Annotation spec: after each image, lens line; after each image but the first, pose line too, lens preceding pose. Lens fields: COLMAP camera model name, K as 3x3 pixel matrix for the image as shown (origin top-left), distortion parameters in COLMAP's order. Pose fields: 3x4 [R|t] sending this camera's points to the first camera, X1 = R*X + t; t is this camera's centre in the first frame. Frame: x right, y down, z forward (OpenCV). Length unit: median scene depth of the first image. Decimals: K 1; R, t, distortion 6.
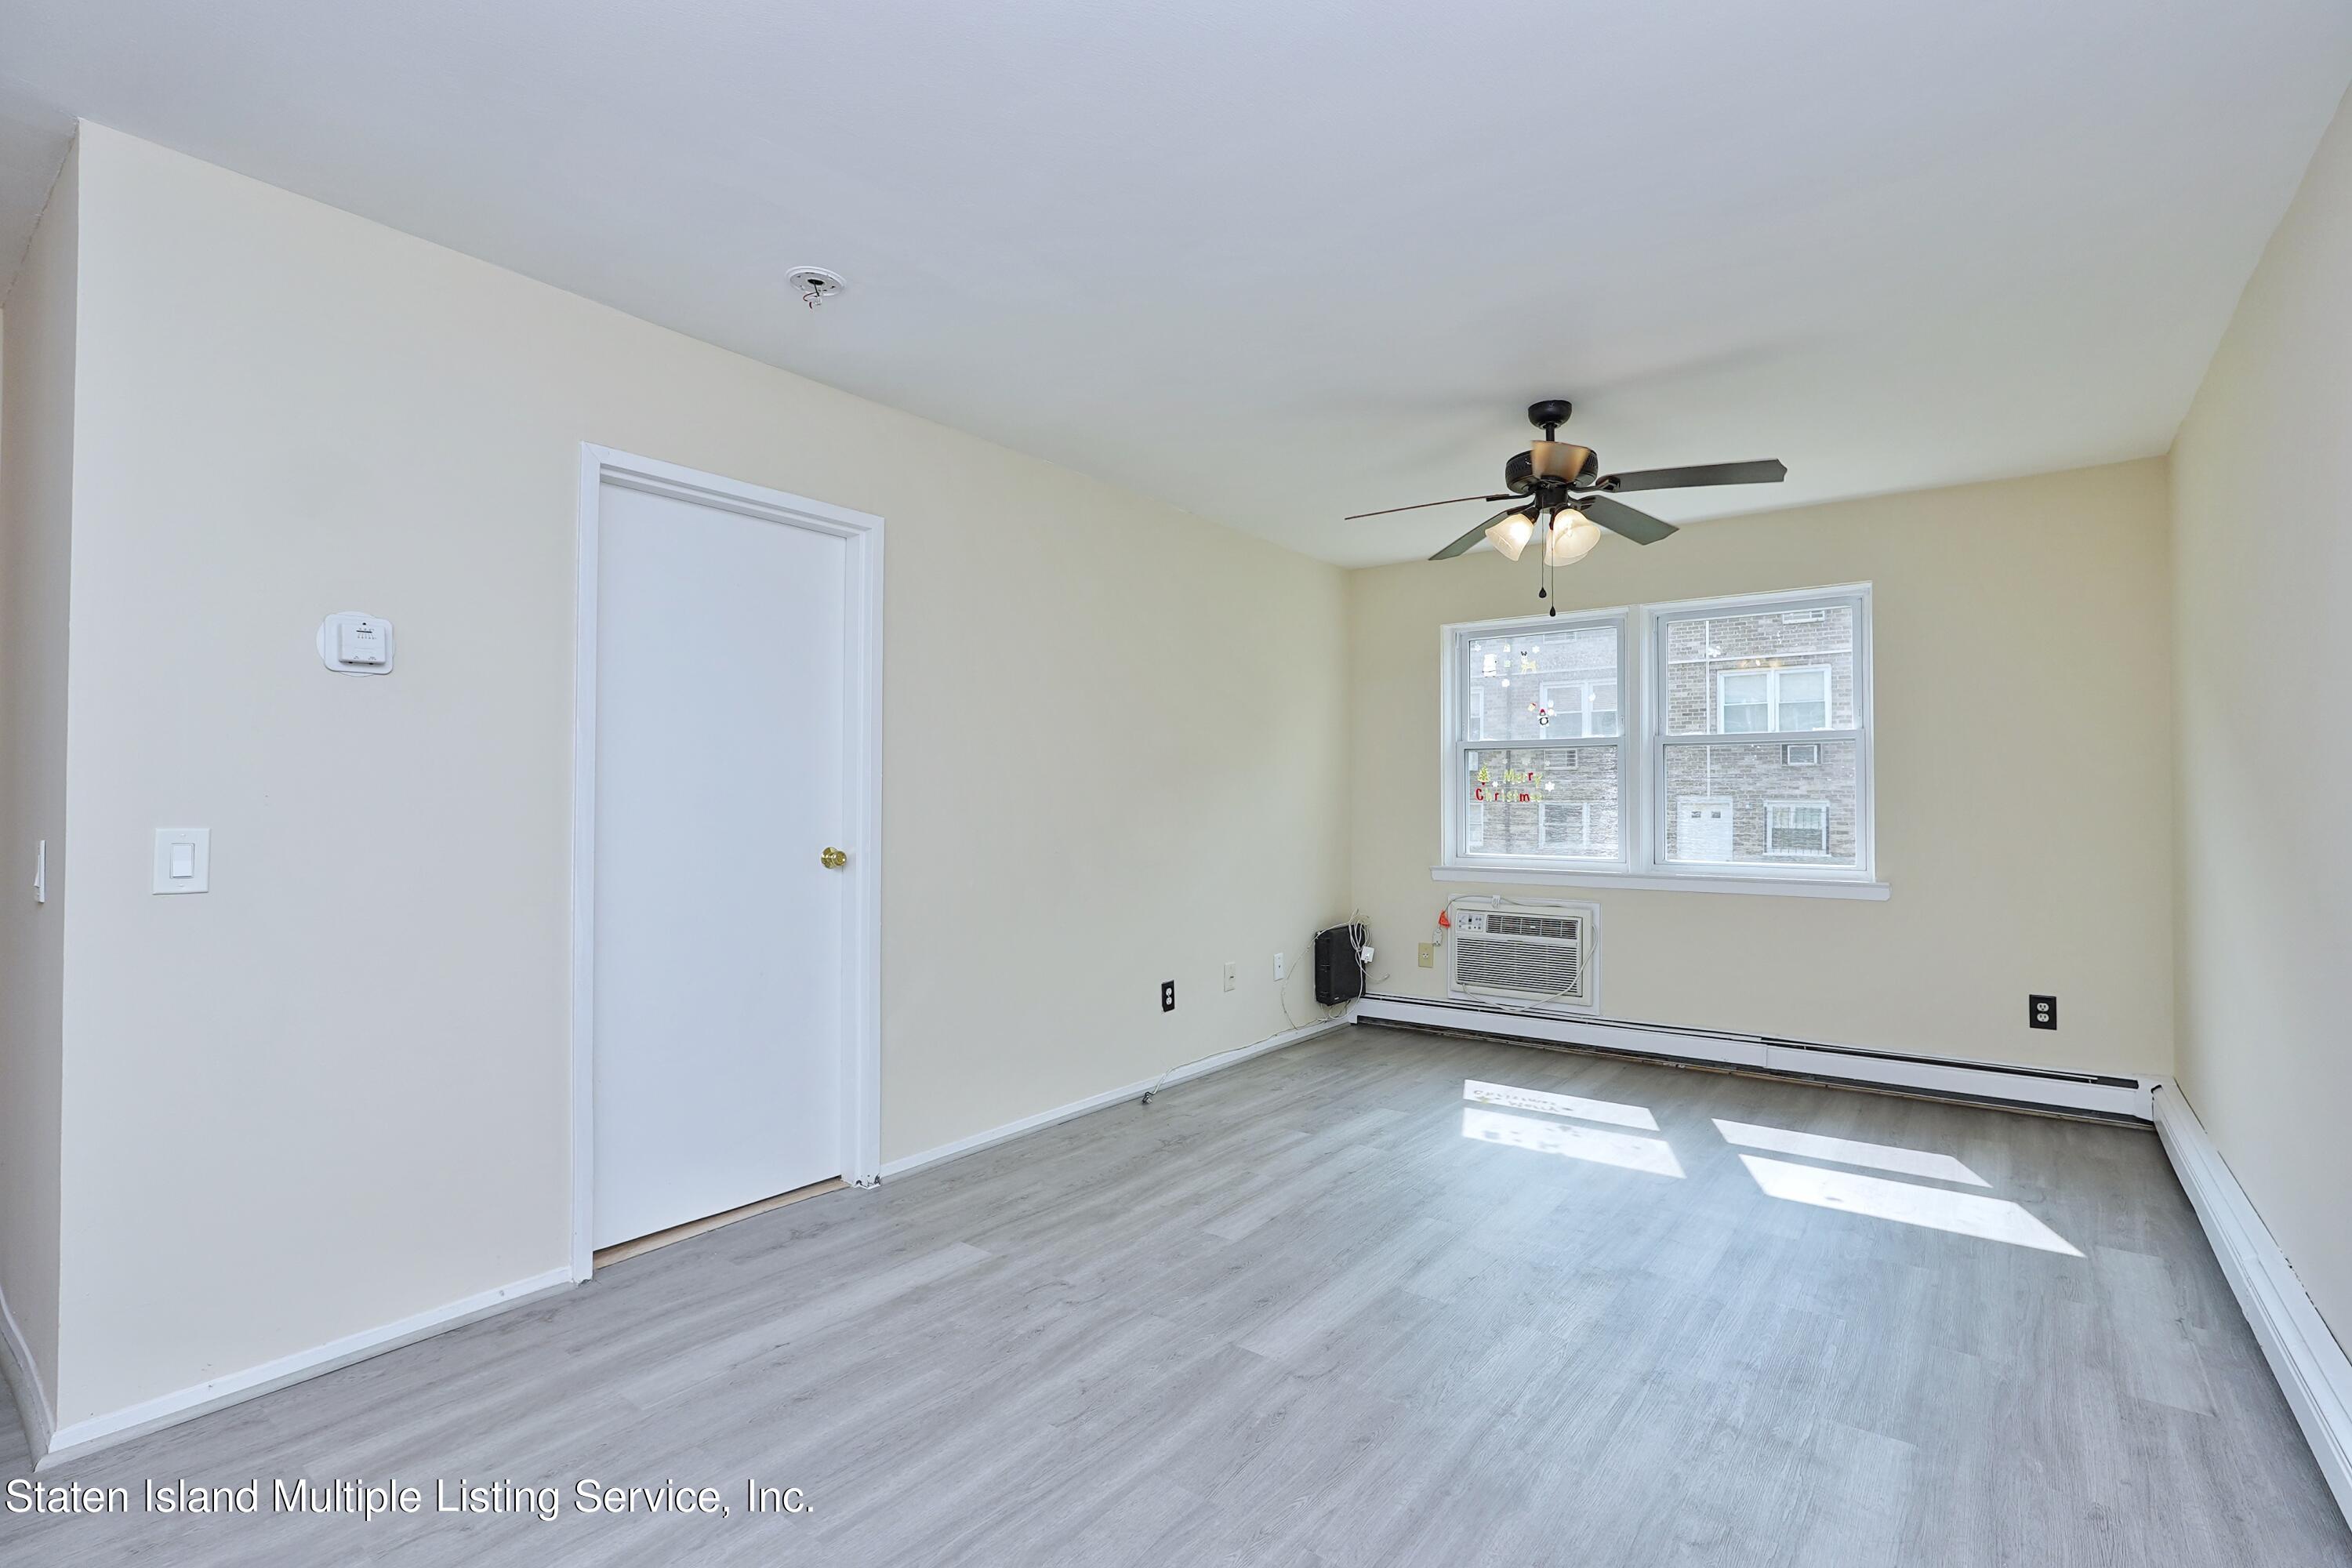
lens RADIAL K [[1077.7, 0, 1187.2], [0, 1077.7, 784.4], [0, 0, 1]] dist [-0.011239, 0.000813]
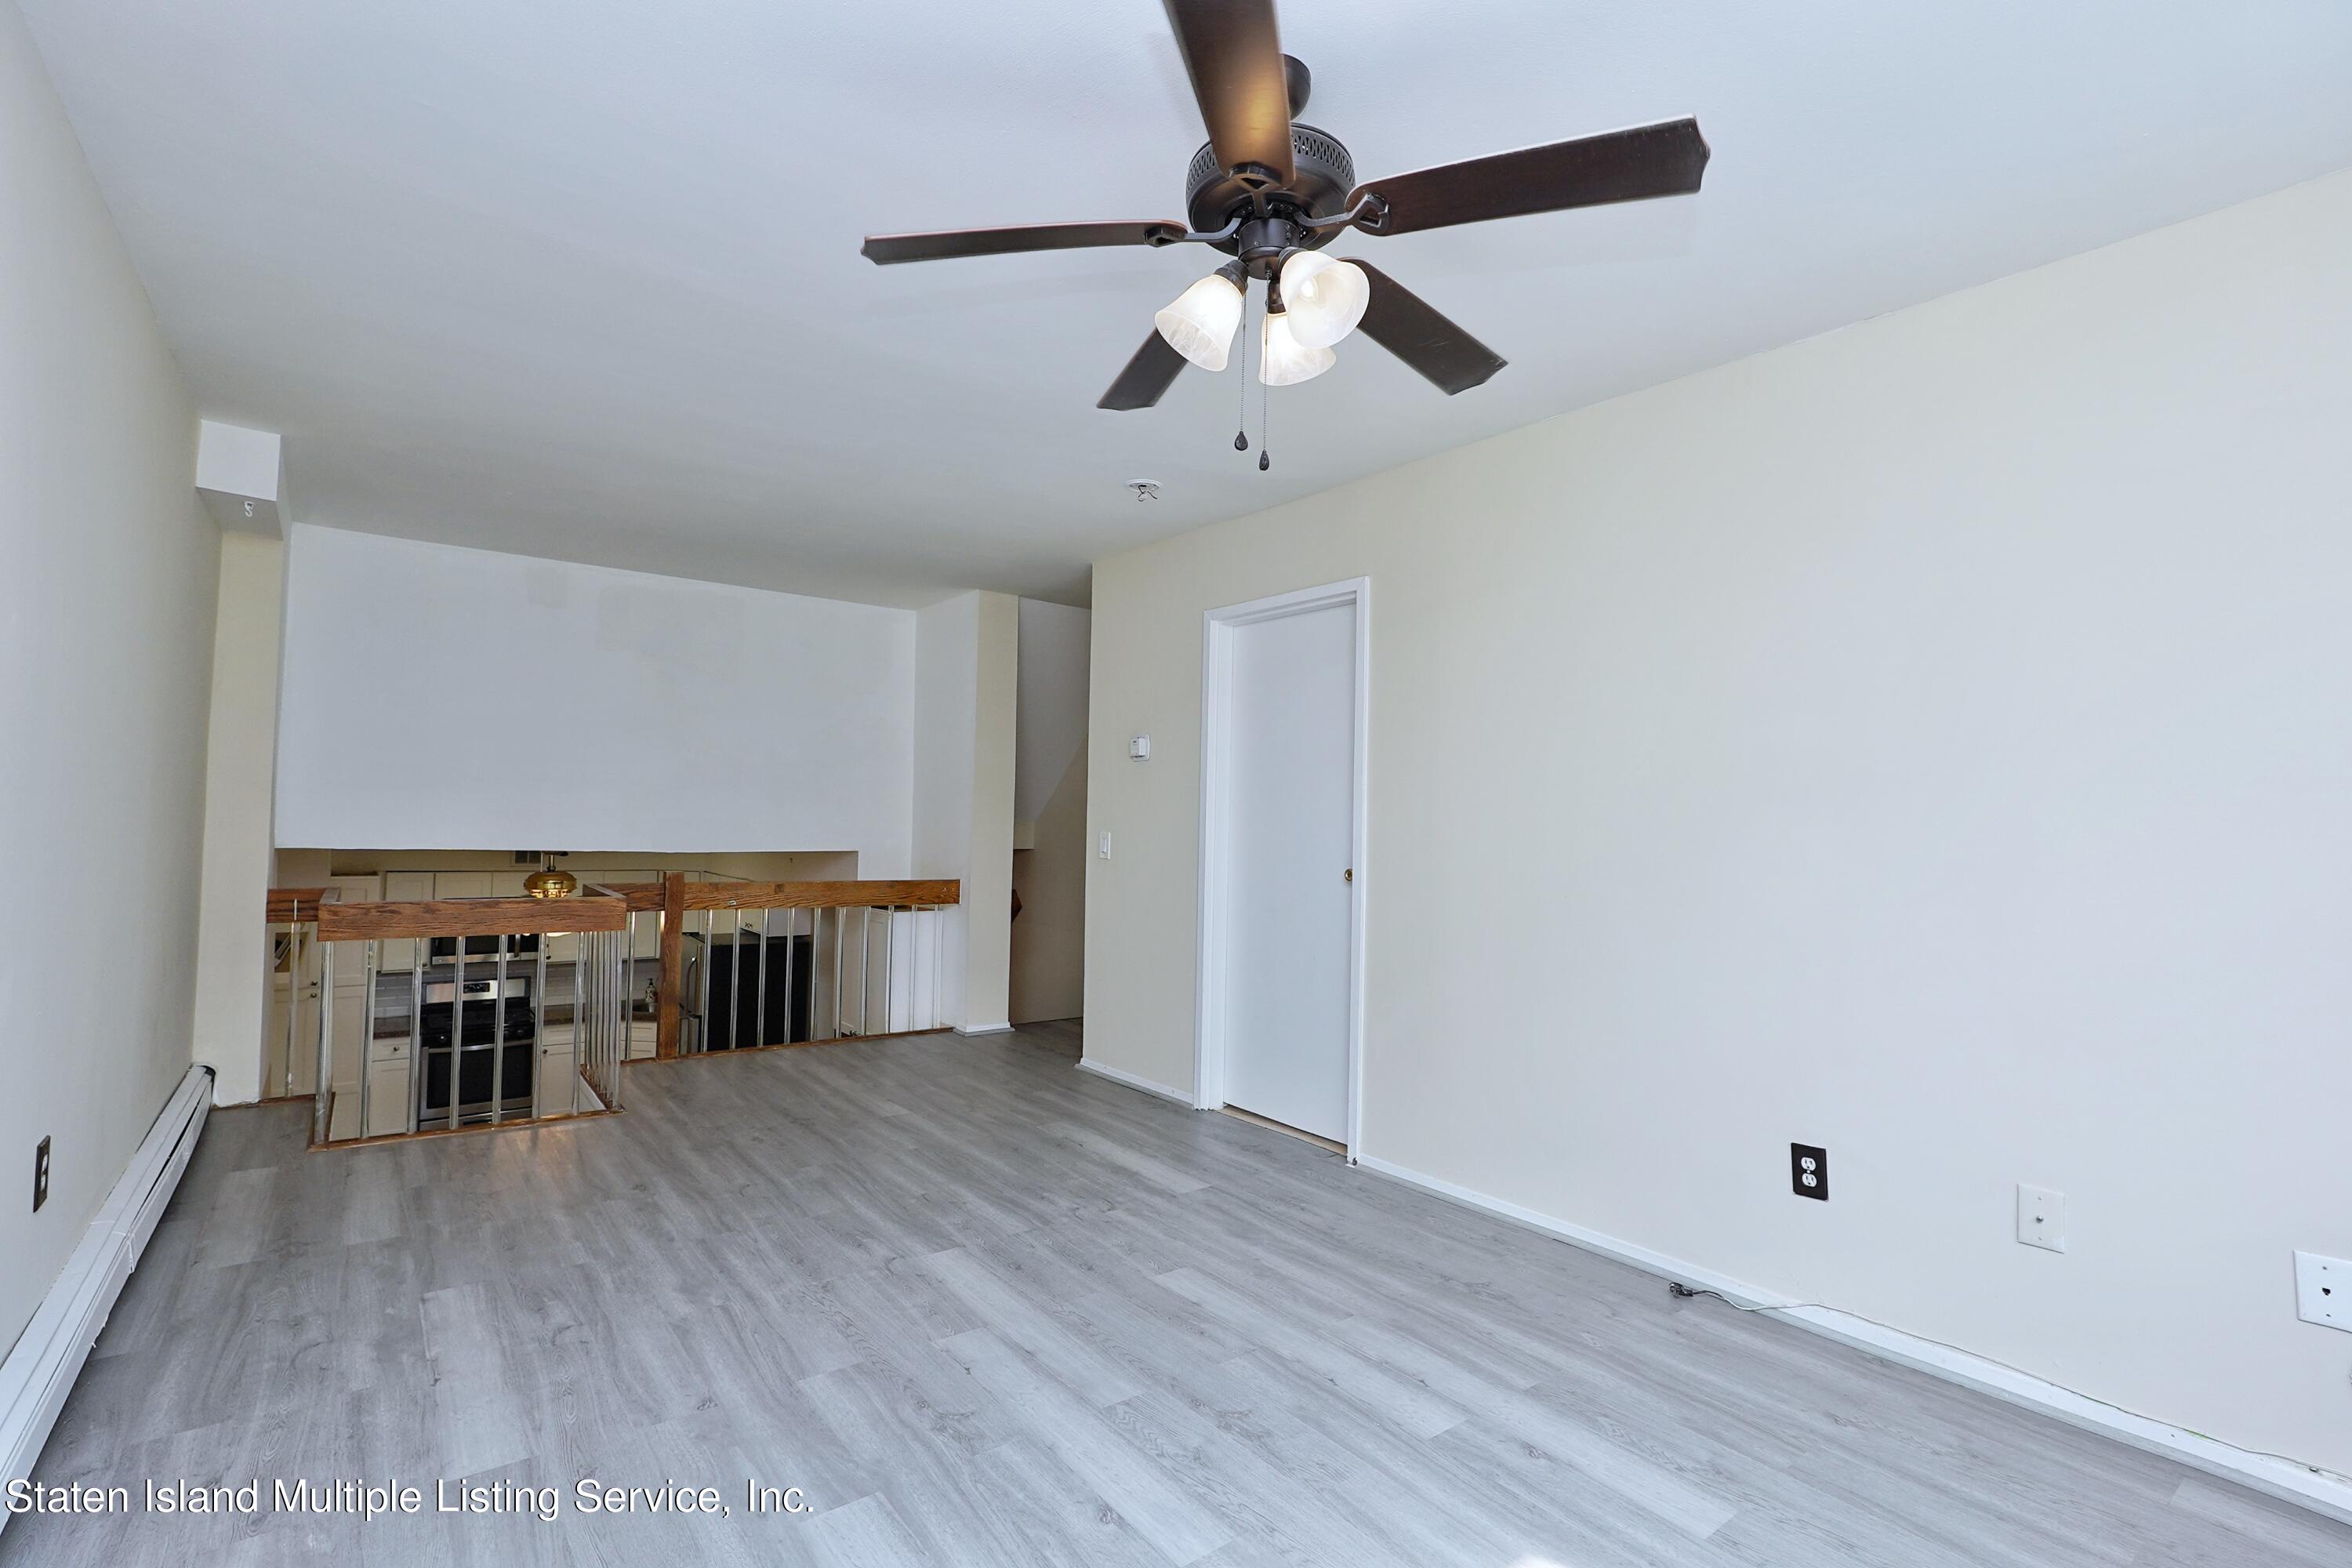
lens RADIAL K [[1077.7, 0, 1178.9], [0, 1077.7, 787.4], [0, 0, 1]] dist [-0.011239, 0.000813]
pose [[-0.267039, -0.038042, -0.962935, 0.883392], [-0.003811, 0.999254, -0.038420, 0.020014], [0.963678, -0.006590, -0.266985, 1.155171]]
